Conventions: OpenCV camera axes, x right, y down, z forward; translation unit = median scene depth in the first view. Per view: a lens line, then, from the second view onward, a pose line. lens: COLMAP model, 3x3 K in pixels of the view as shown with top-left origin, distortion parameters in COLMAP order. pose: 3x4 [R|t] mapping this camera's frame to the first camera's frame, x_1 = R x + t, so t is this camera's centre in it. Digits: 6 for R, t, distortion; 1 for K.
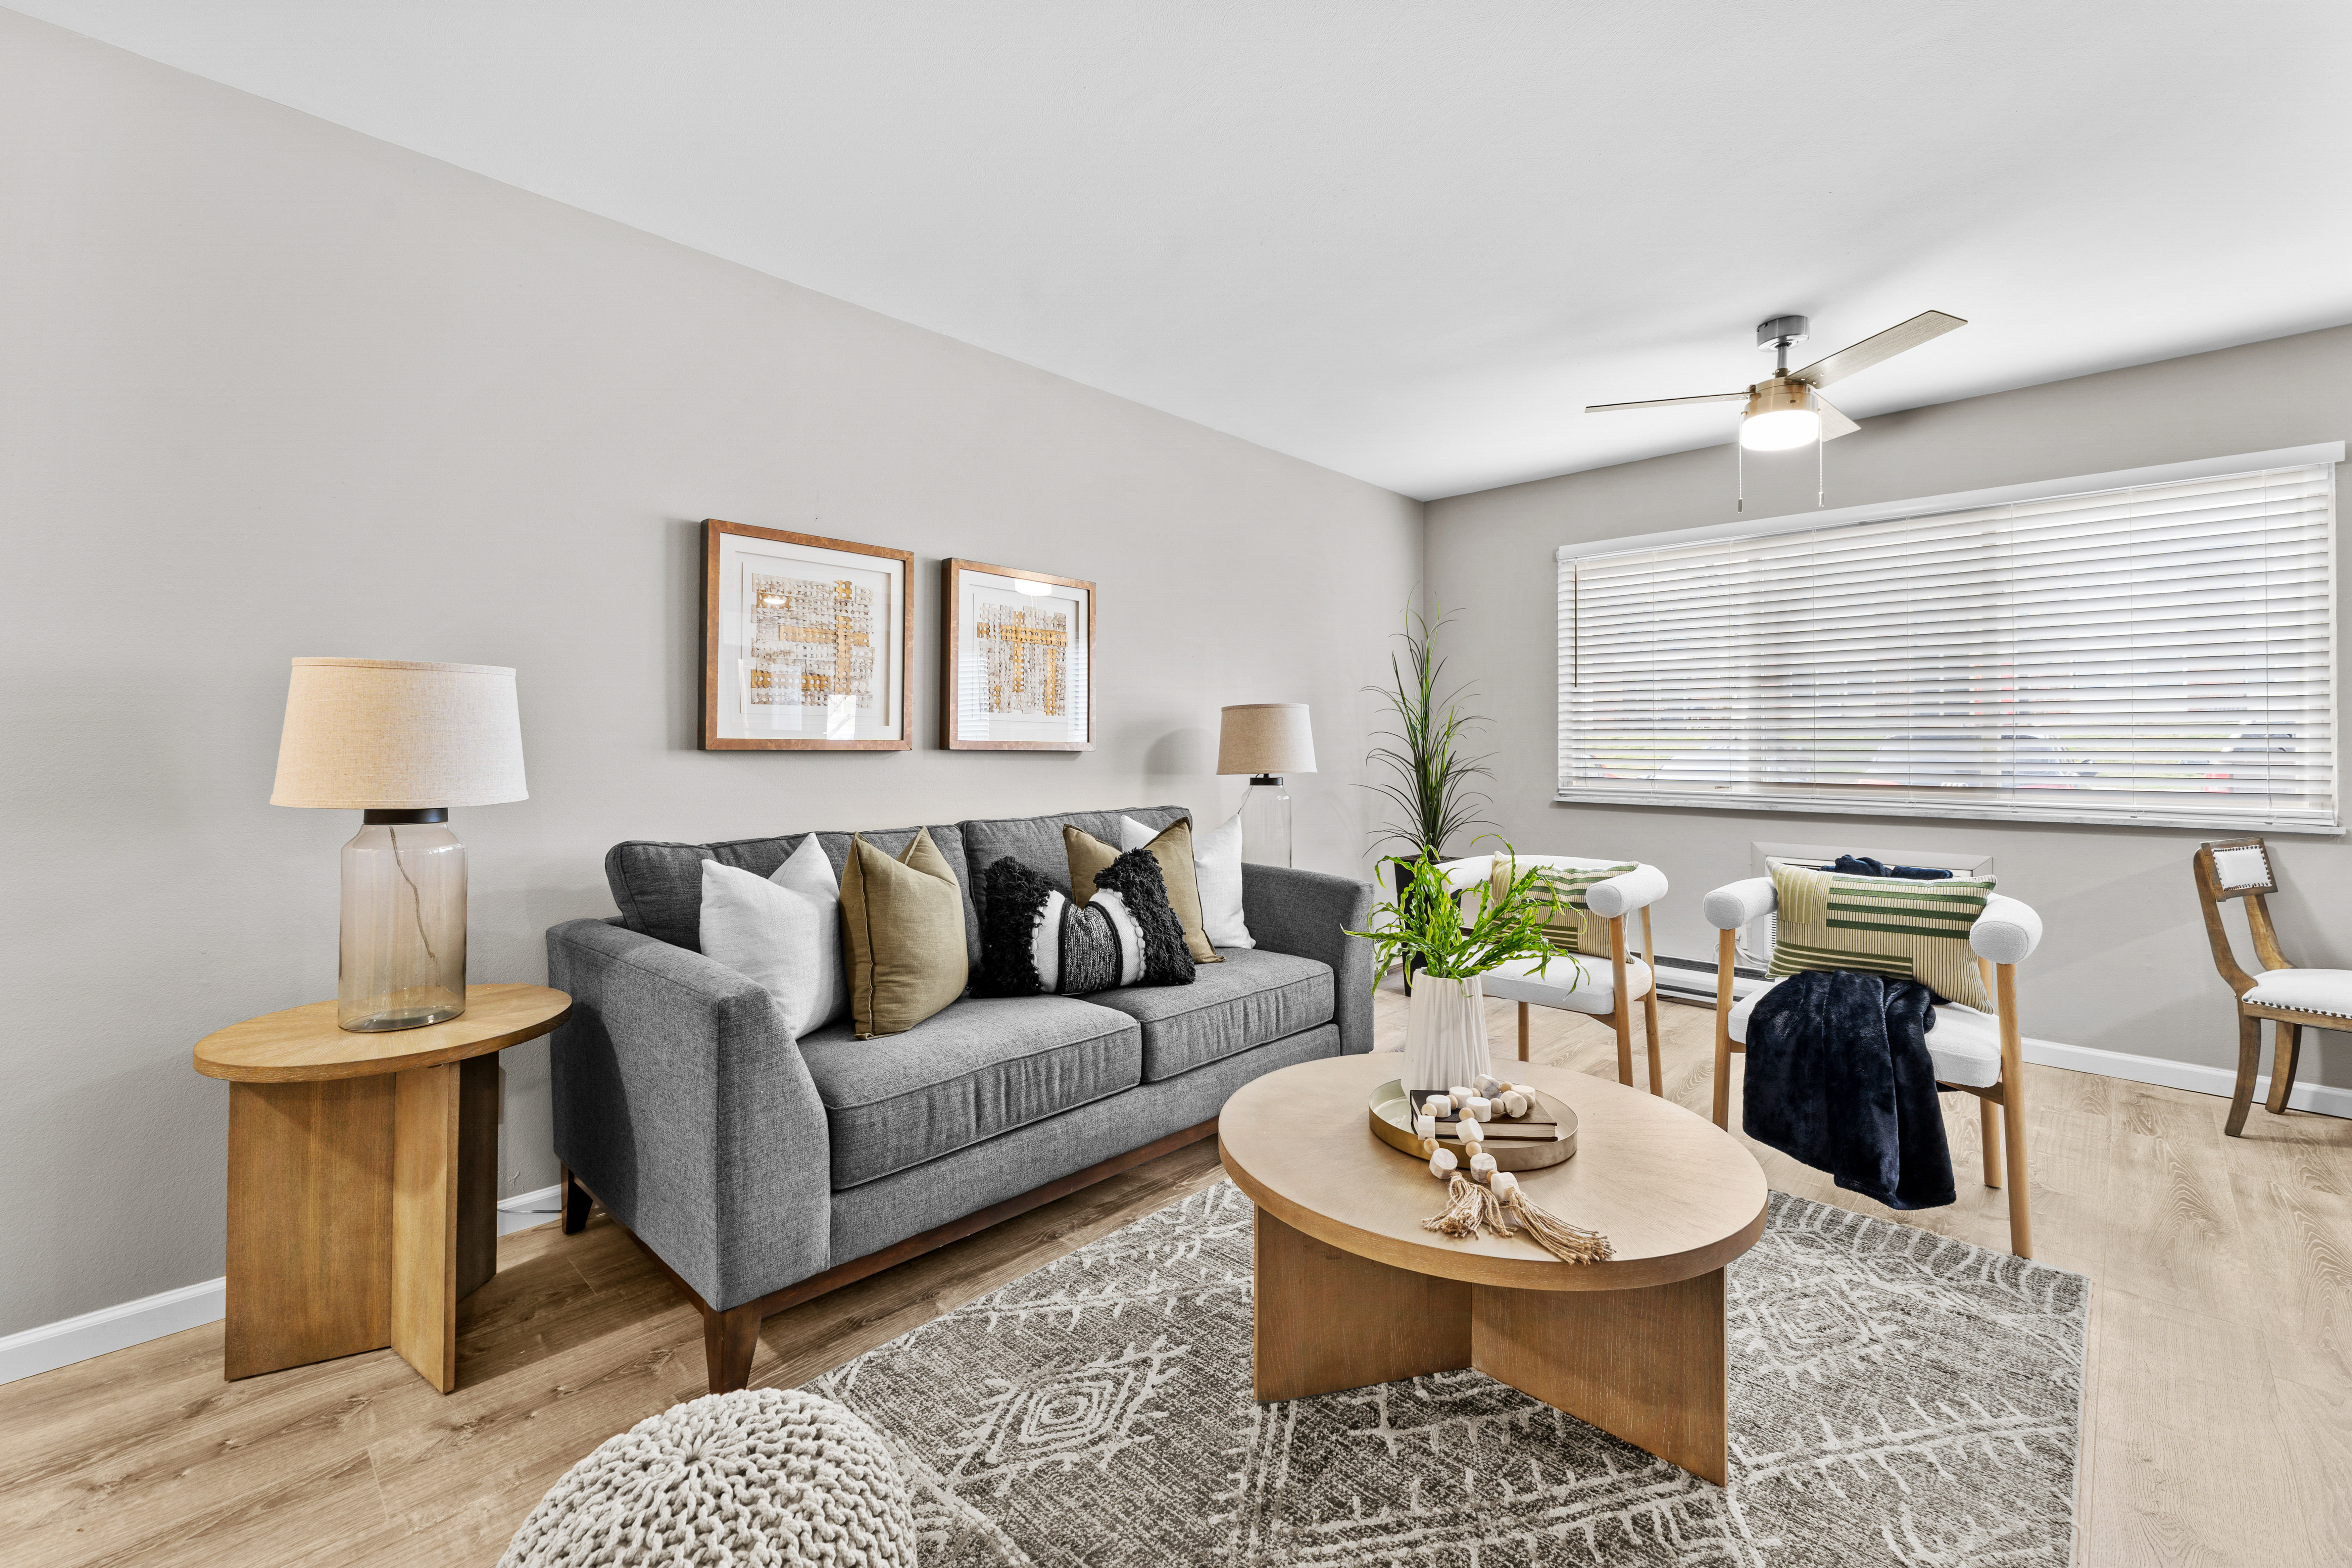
lens RADIAL K [[974.7, 0, 1161.1], [0, 974.7, 743.7], [0, 0, 1]] dist [-0.002165, -0.000403]
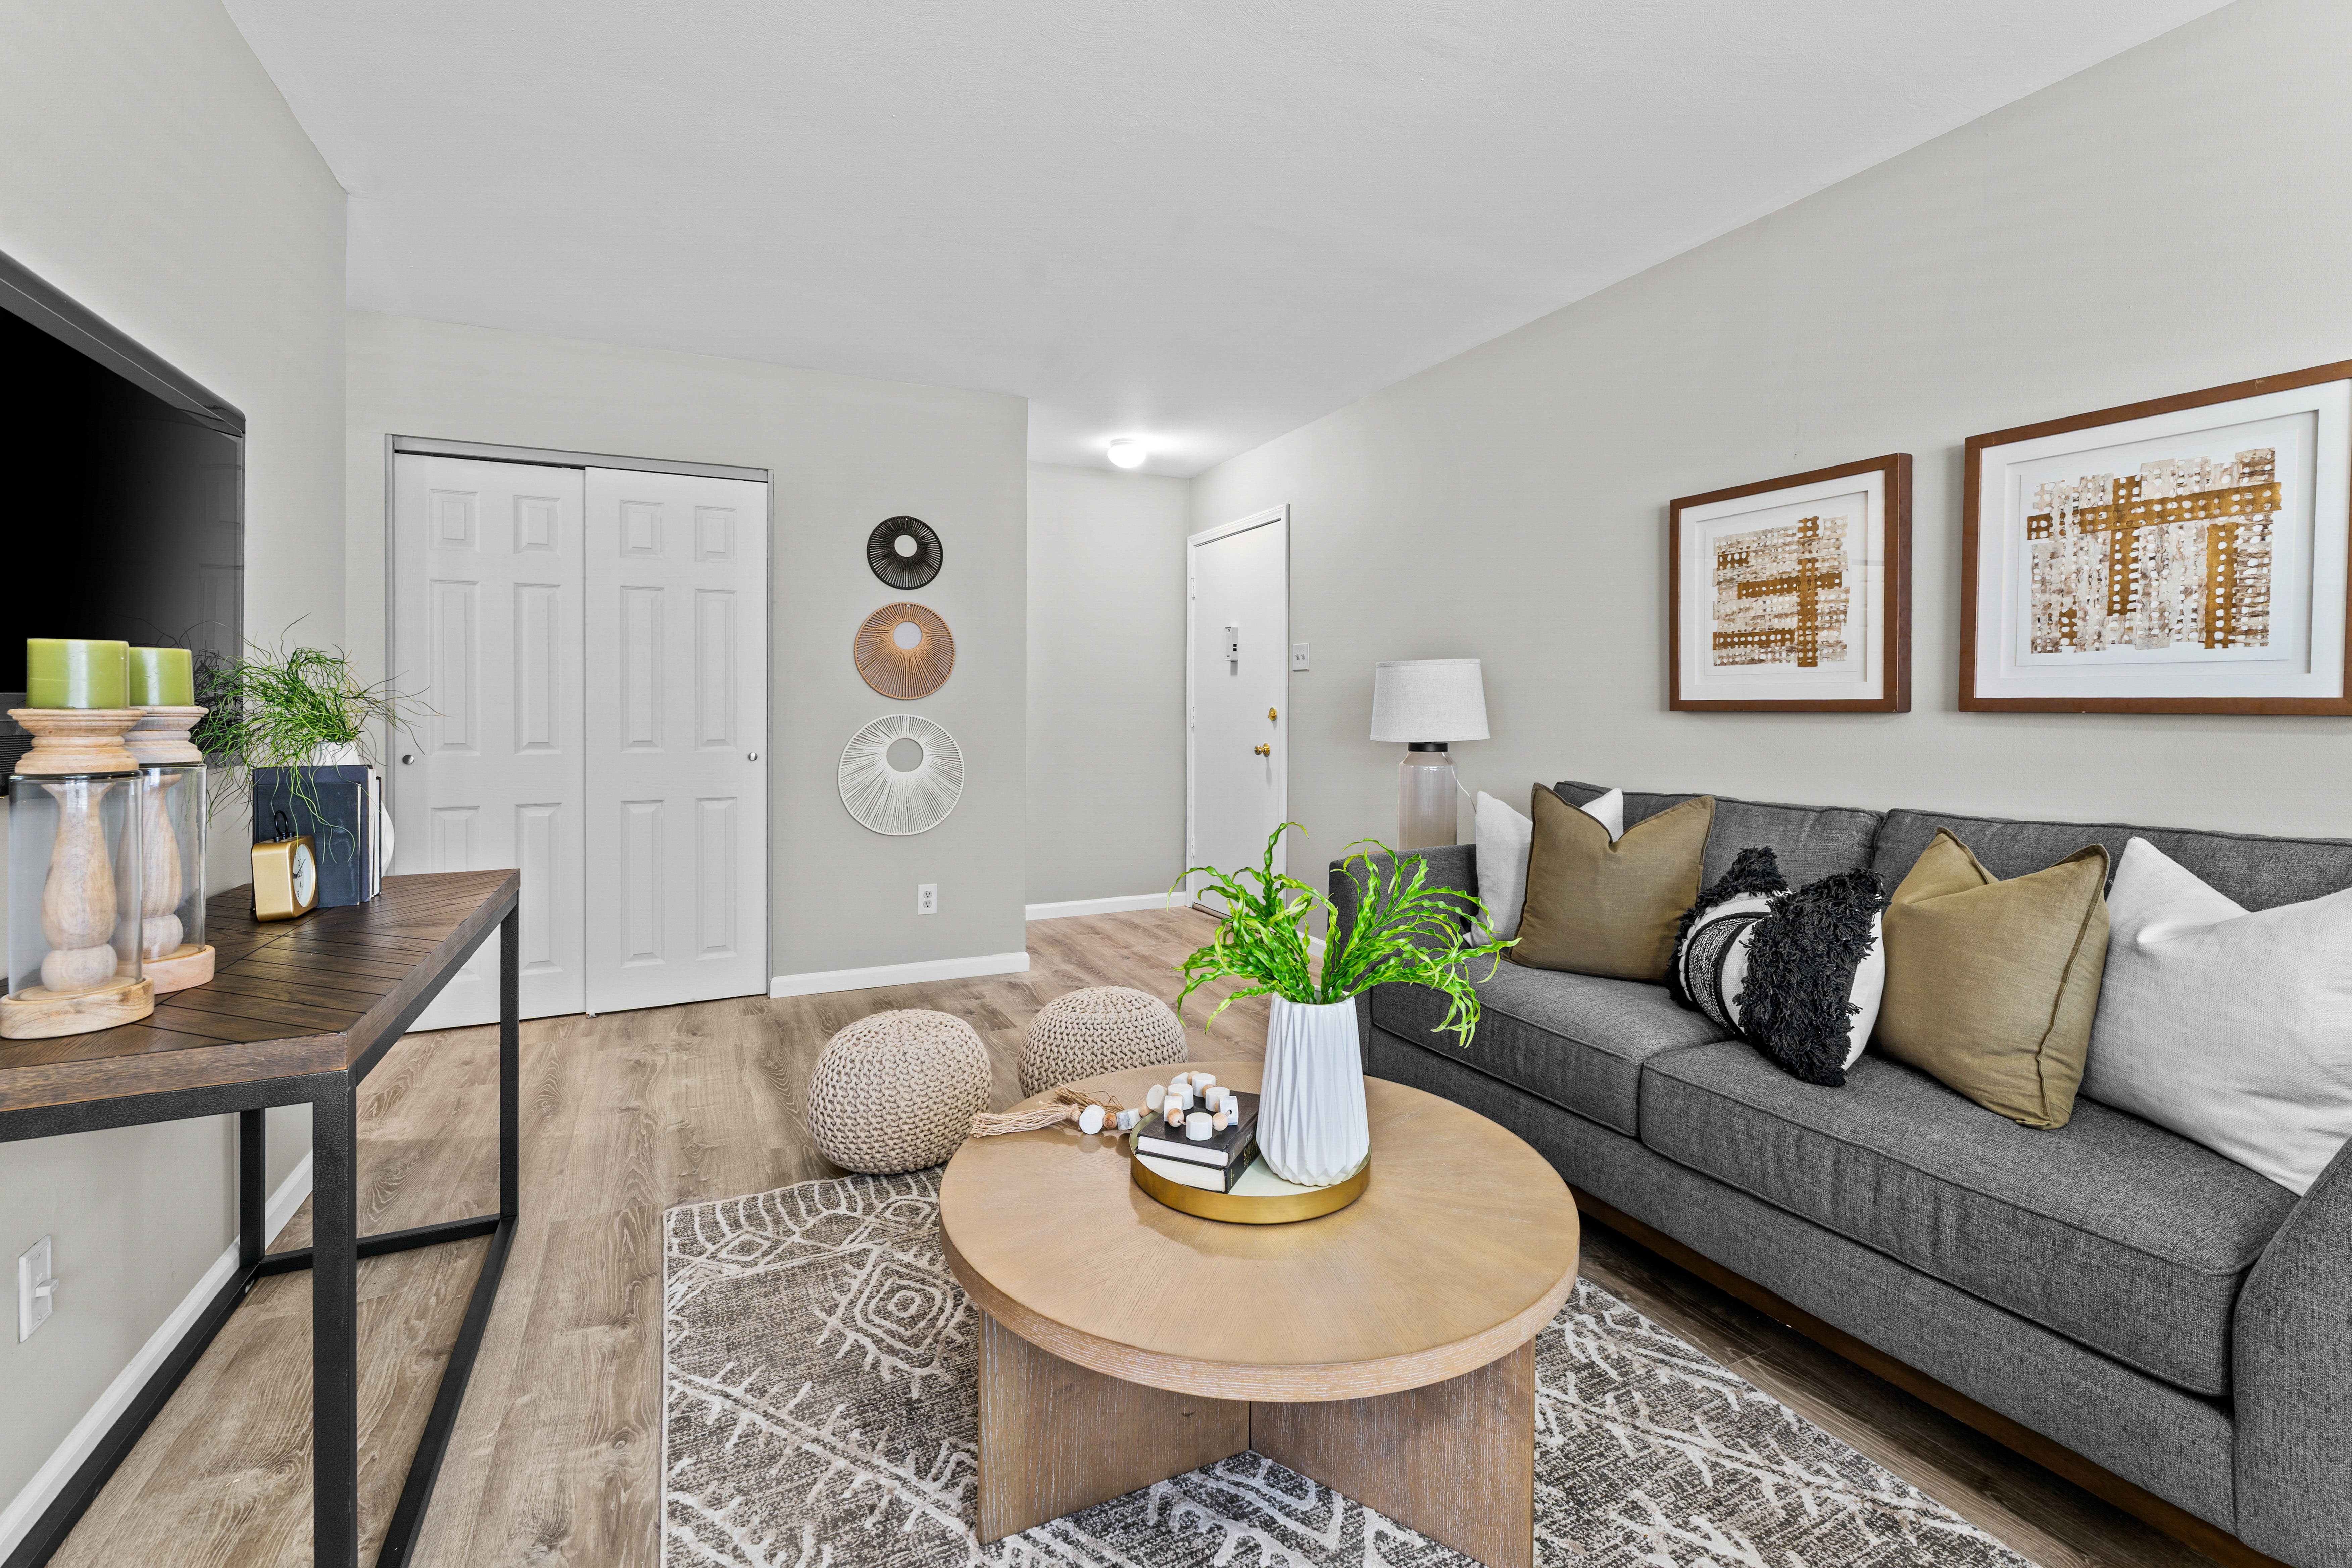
lens RADIAL K [[1005.1, 0, 1172.4], [0, 1005.1, 718.0], [0, 0, 1]] dist [-0.003040, -0.000391]
pose [[-0.331705, 0.008590, -0.943344, 0.789487], [0.002370, 0.999963, 0.008272, 0.004374], [0.943380, 0.000508, -0.331713, 0.842737]]
